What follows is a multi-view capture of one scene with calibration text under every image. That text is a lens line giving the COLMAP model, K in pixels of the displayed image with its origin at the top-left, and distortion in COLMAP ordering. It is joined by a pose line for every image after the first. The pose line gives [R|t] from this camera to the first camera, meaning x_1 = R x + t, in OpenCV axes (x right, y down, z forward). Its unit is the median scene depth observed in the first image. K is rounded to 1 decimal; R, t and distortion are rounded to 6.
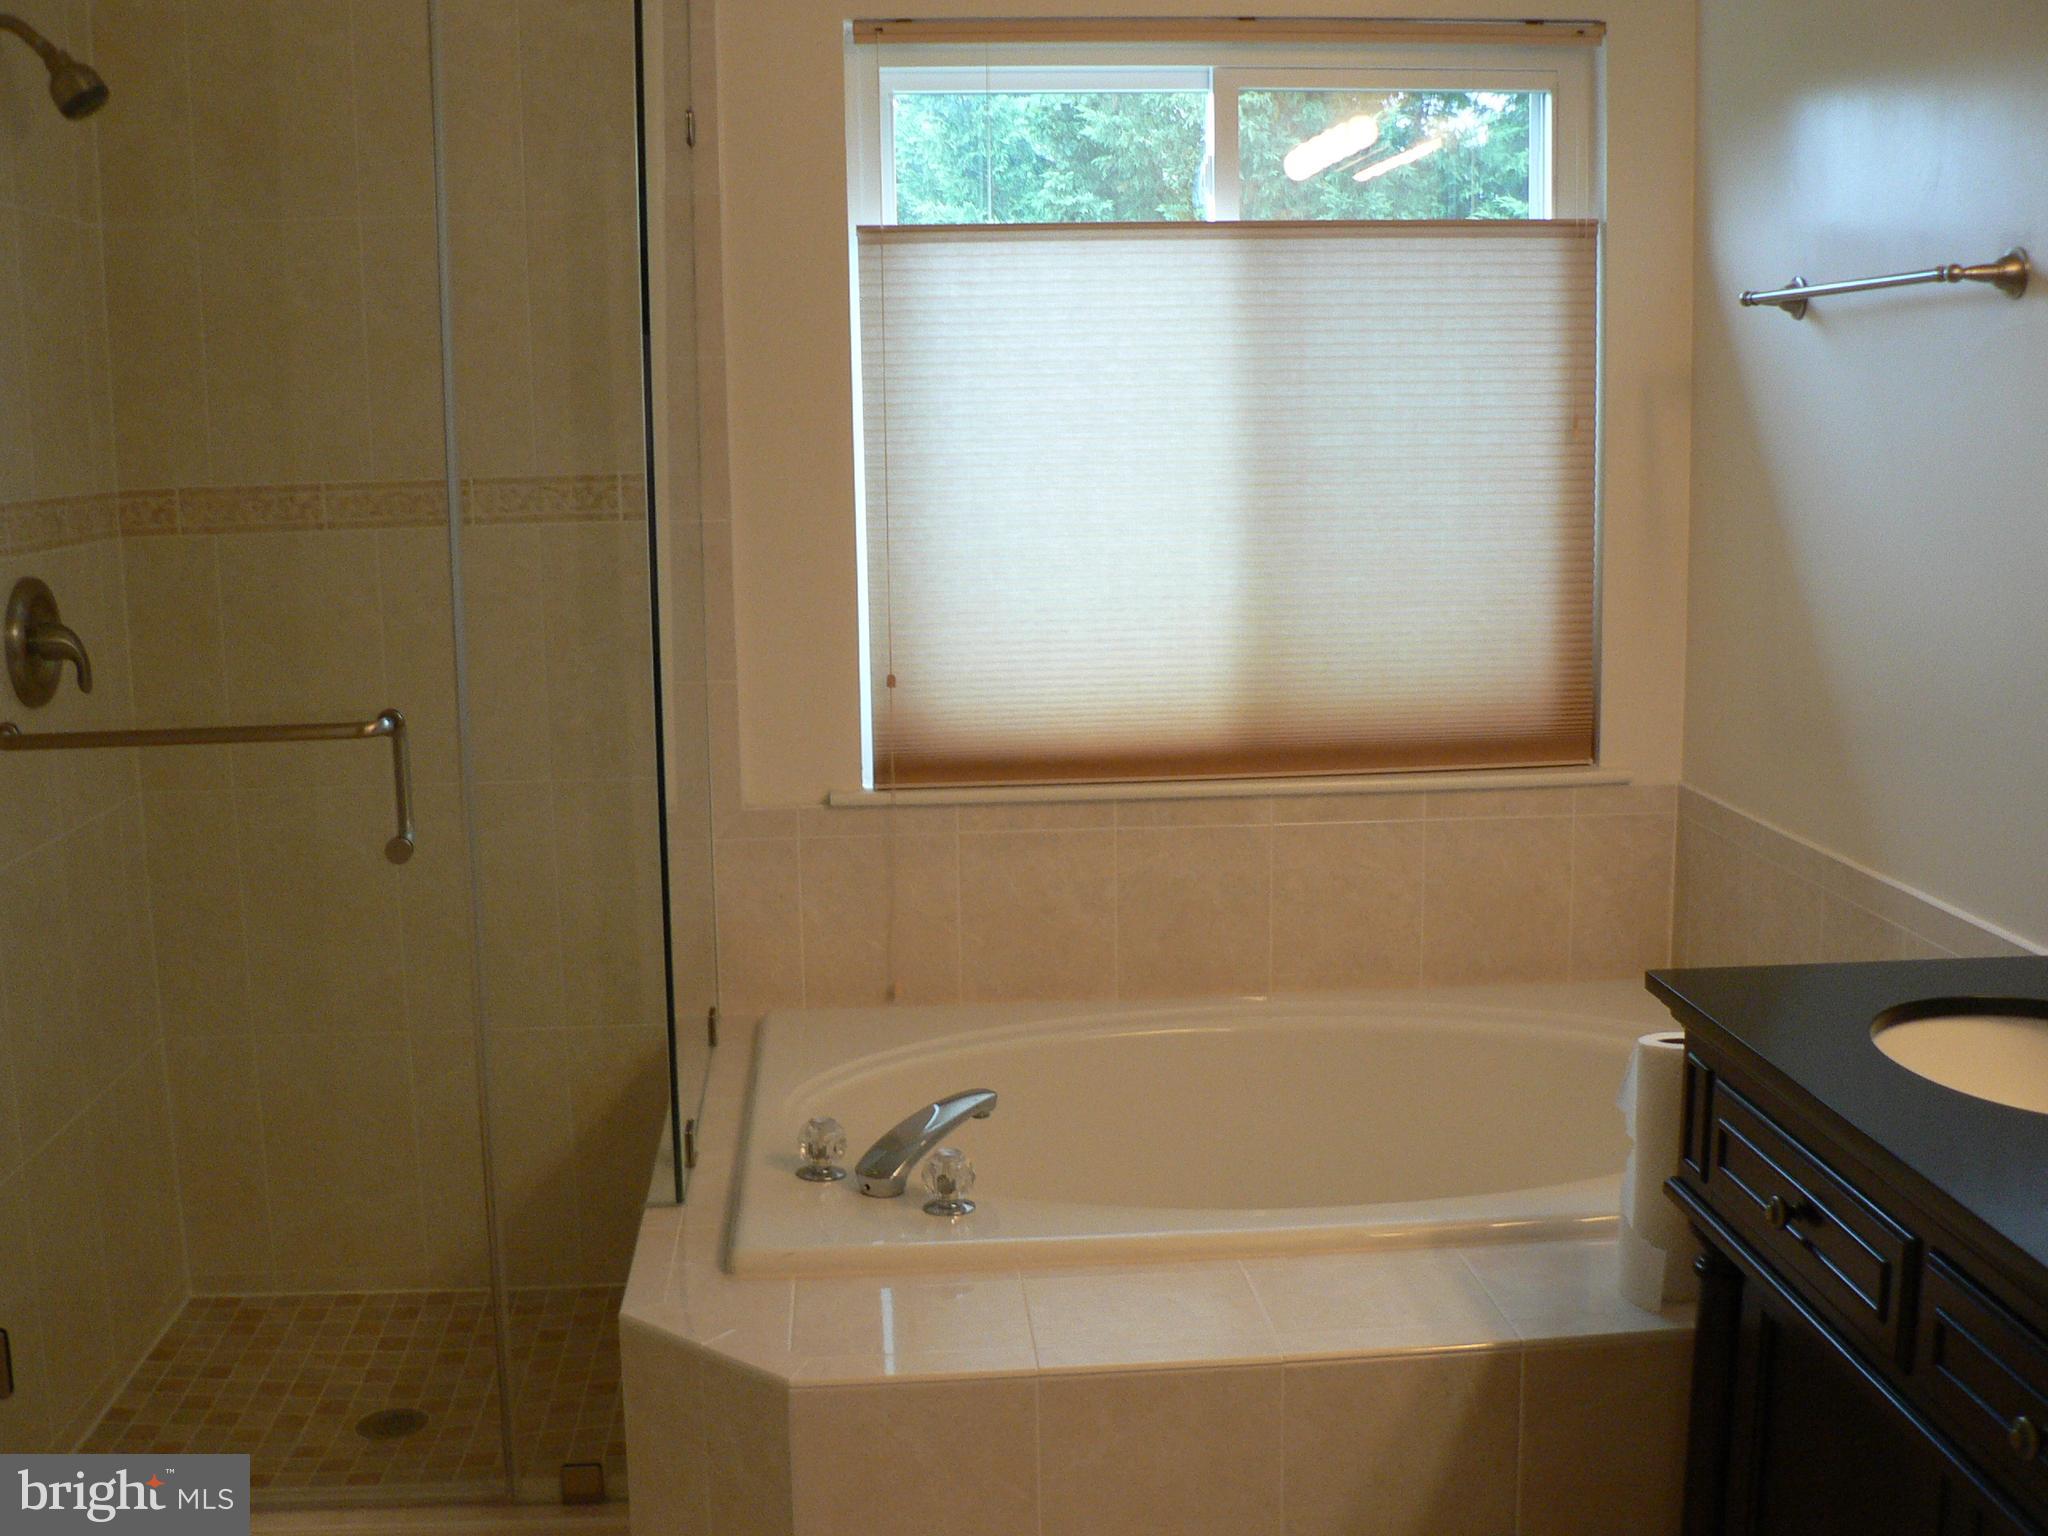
lens RADIAL K [[2248.9, 0, 1026.5], [0, 2248.9, 766.6], [0, 0, 1]] dist [-0.117350, 0.000000]
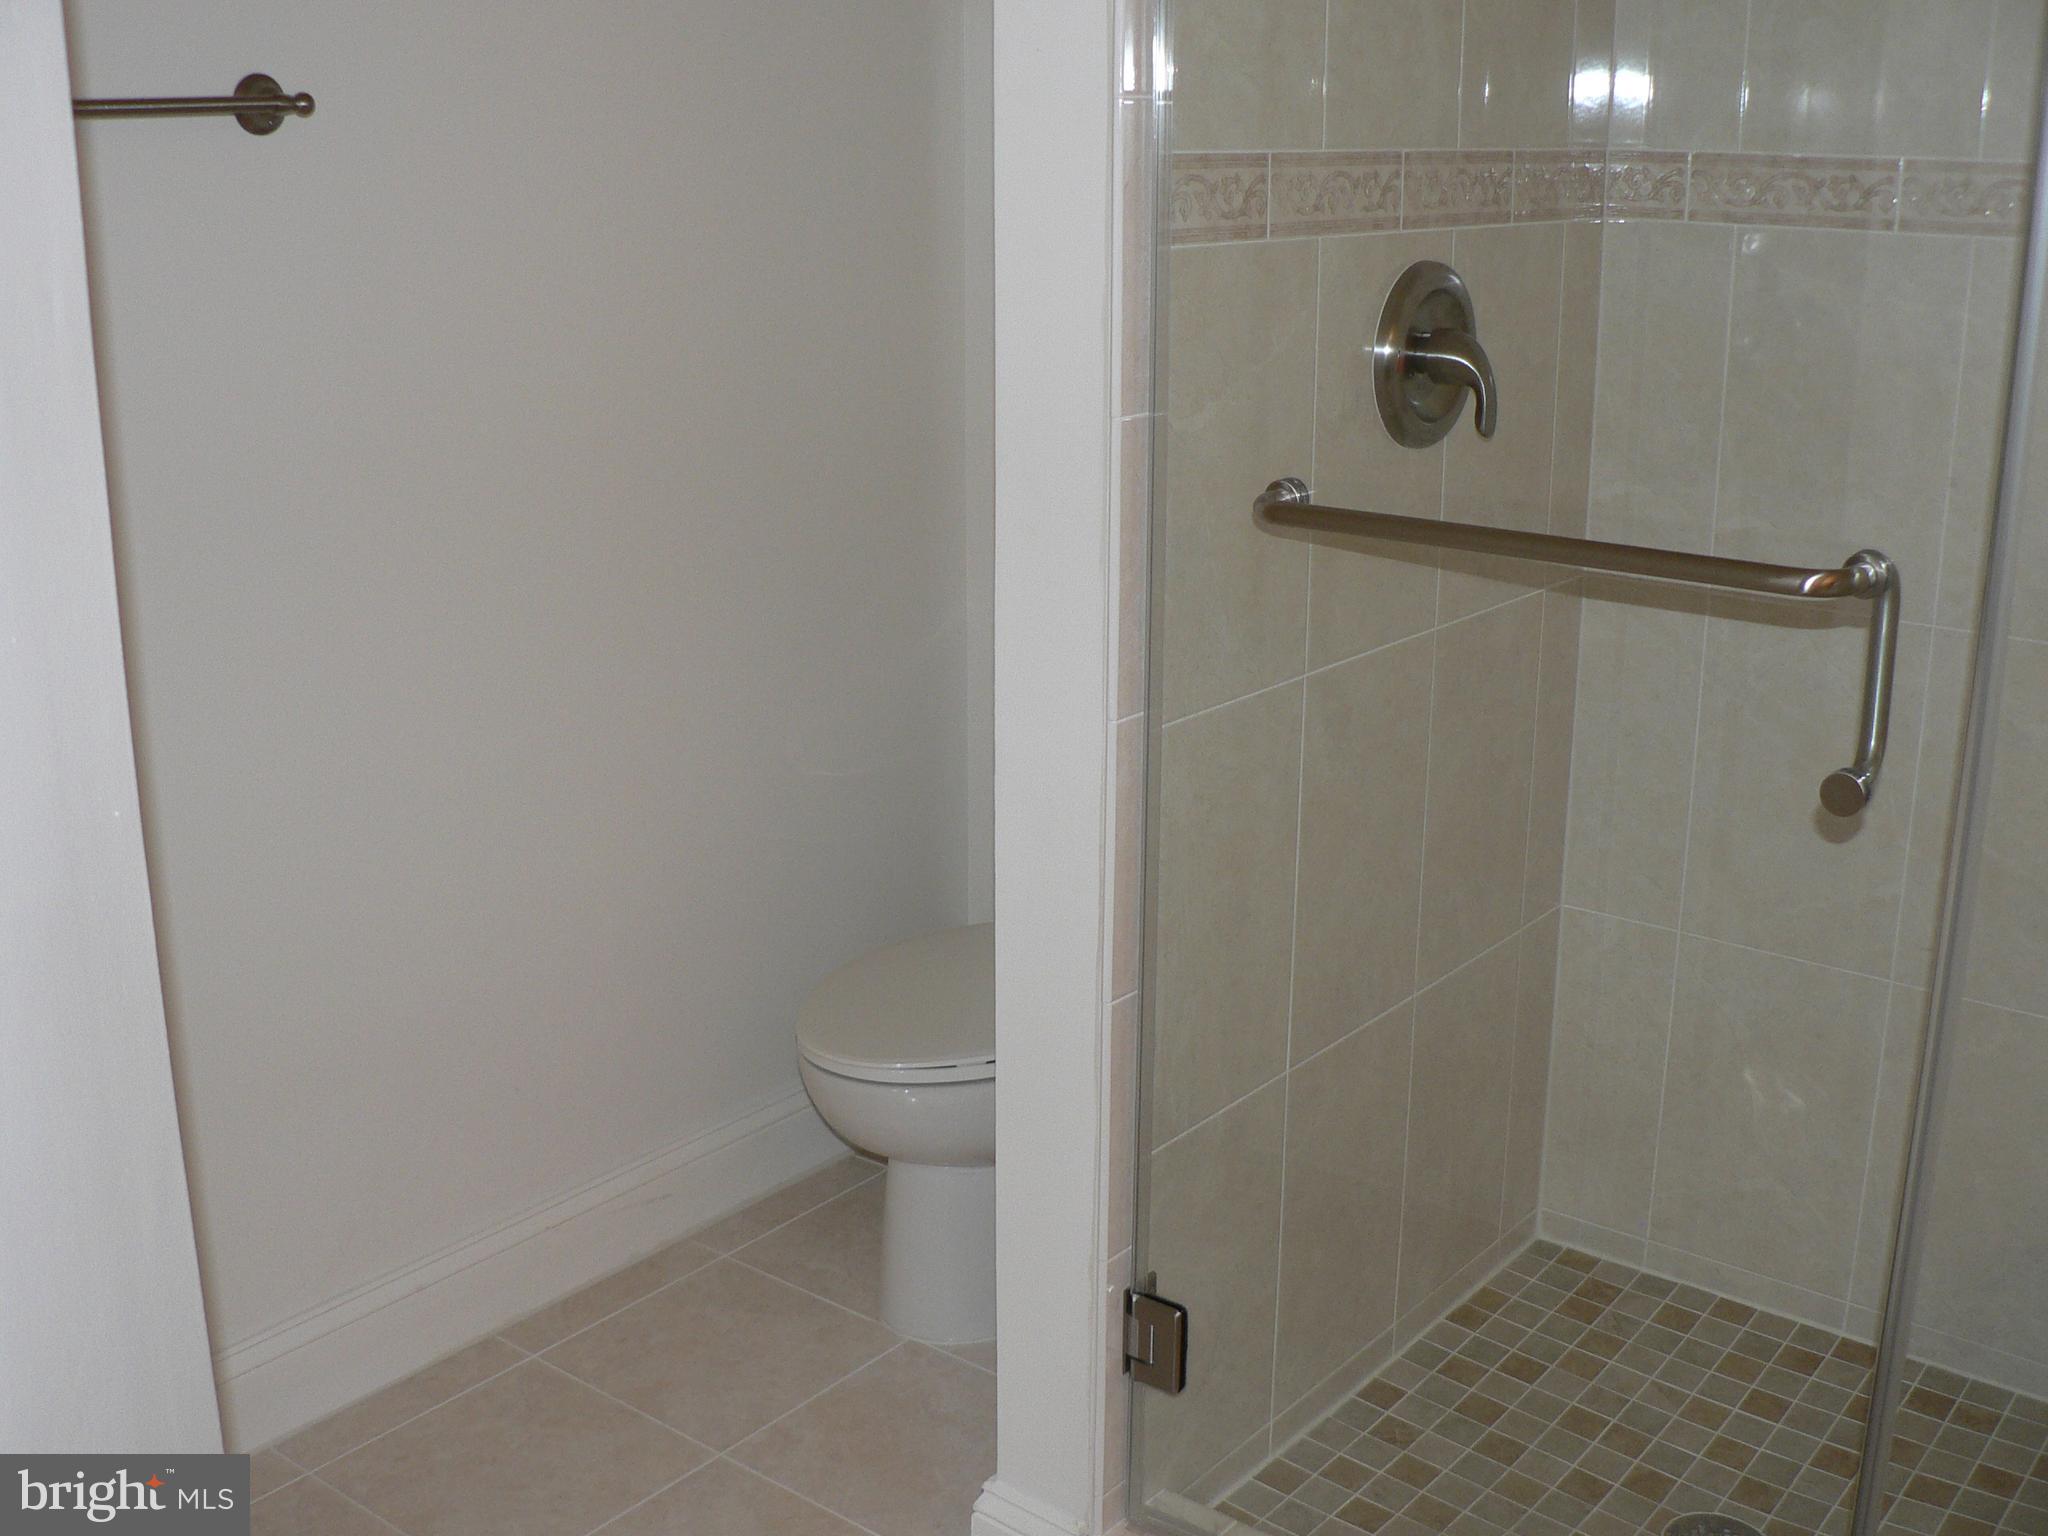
lens RADIAL K [[2248.9, 0, 1027.4], [0, 2248.9, 774.4], [0, 0, 1]] dist [-0.117350, 0.000000]
pose [[0.733971, 0.213624, -0.644711, -0.049304], [-0.115165, 0.974646, 0.191838, -0.044249], [0.669346, -0.066556, 0.739964, 0.332746]]
